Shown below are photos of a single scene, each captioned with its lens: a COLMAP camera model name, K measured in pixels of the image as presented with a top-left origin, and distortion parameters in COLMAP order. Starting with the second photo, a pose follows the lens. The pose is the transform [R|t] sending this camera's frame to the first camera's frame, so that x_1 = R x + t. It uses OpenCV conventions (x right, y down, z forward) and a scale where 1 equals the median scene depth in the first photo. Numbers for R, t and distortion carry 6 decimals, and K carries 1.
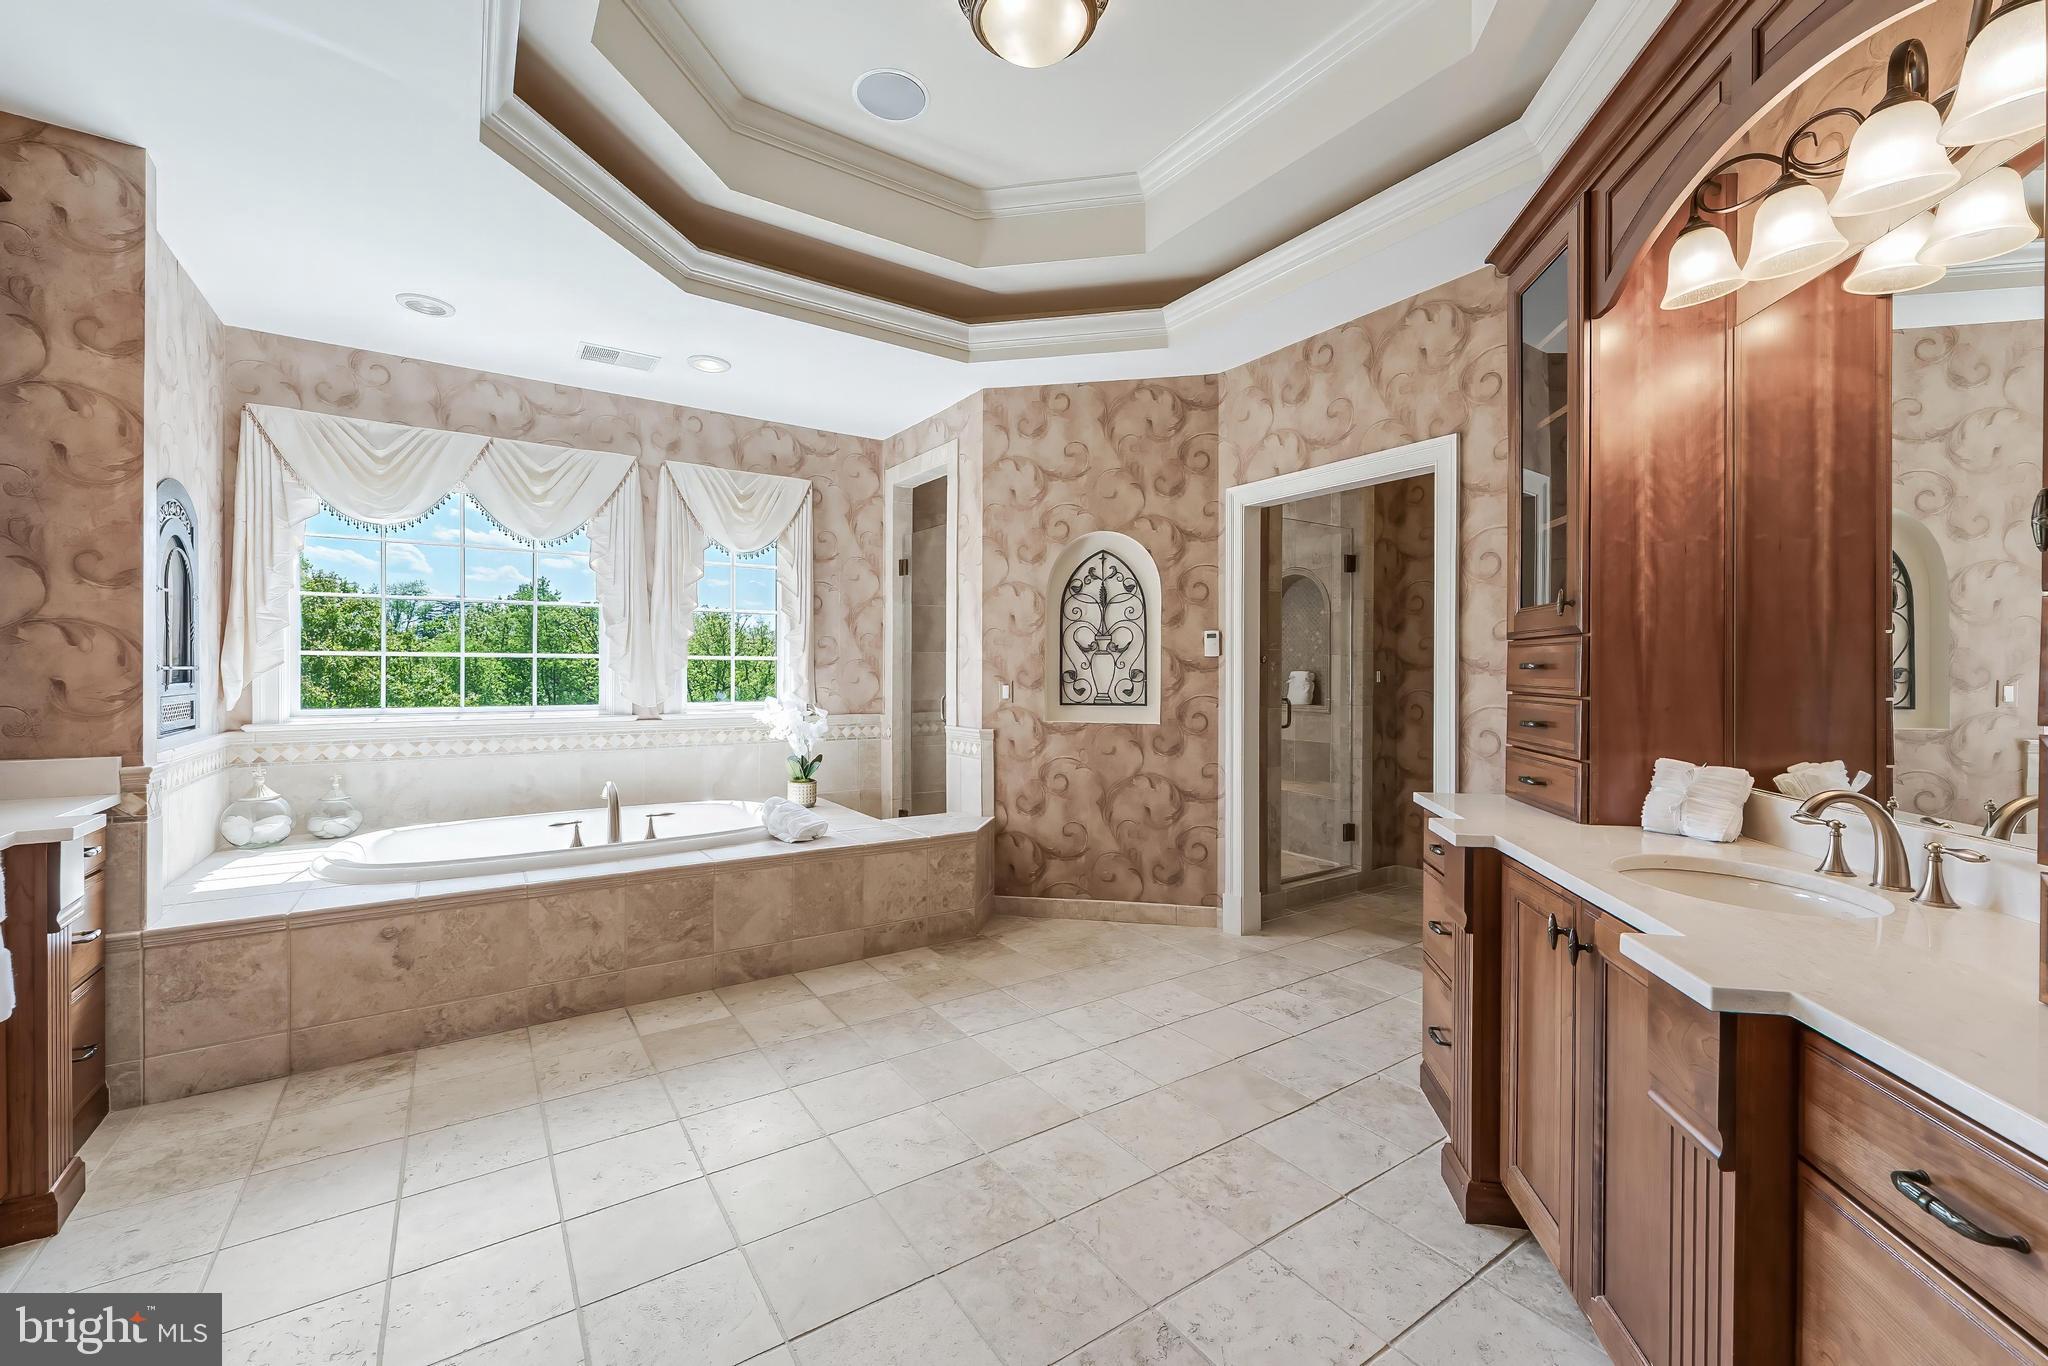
lens RADIAL K [[833.2, 0, 1027.3], [0, 833.2, 681.9], [0, 0, 1]] dist [-0.001860, 0.000010]
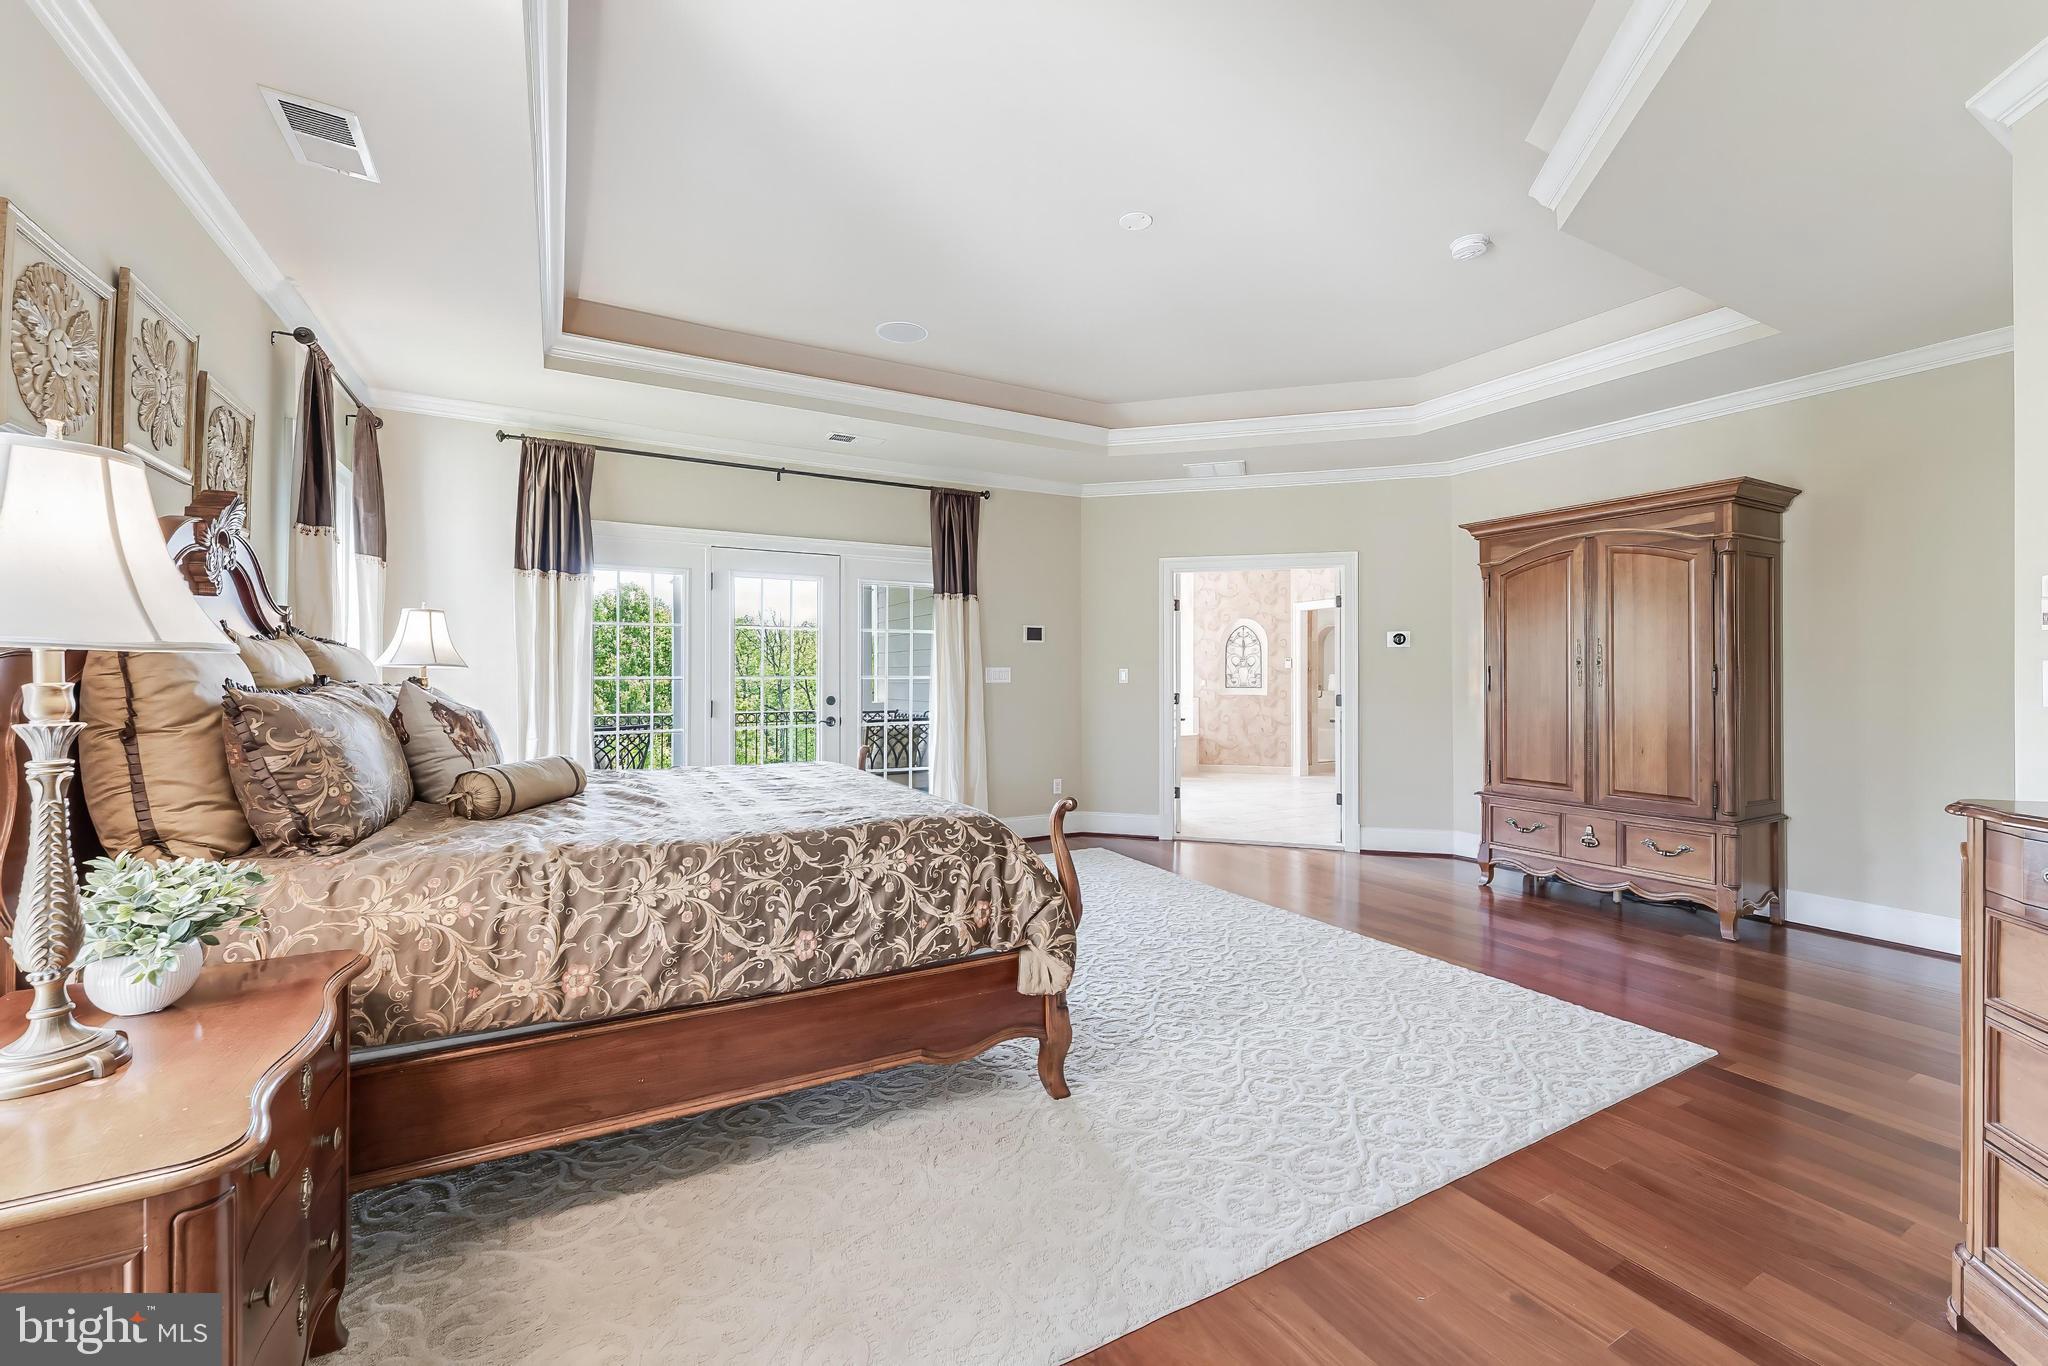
lens RADIAL K [[833.2, 0, 1023.9], [0, 833.2, 672.0], [0, 0, 1]] dist [-0.001860, 0.000010]
pose [[0.994355, -0.002967, -0.106066, -0.303847], [0.002170, 0.999969, -0.007629, -0.002011], [0.106085, 0.007356, 0.994330, -1.578201]]
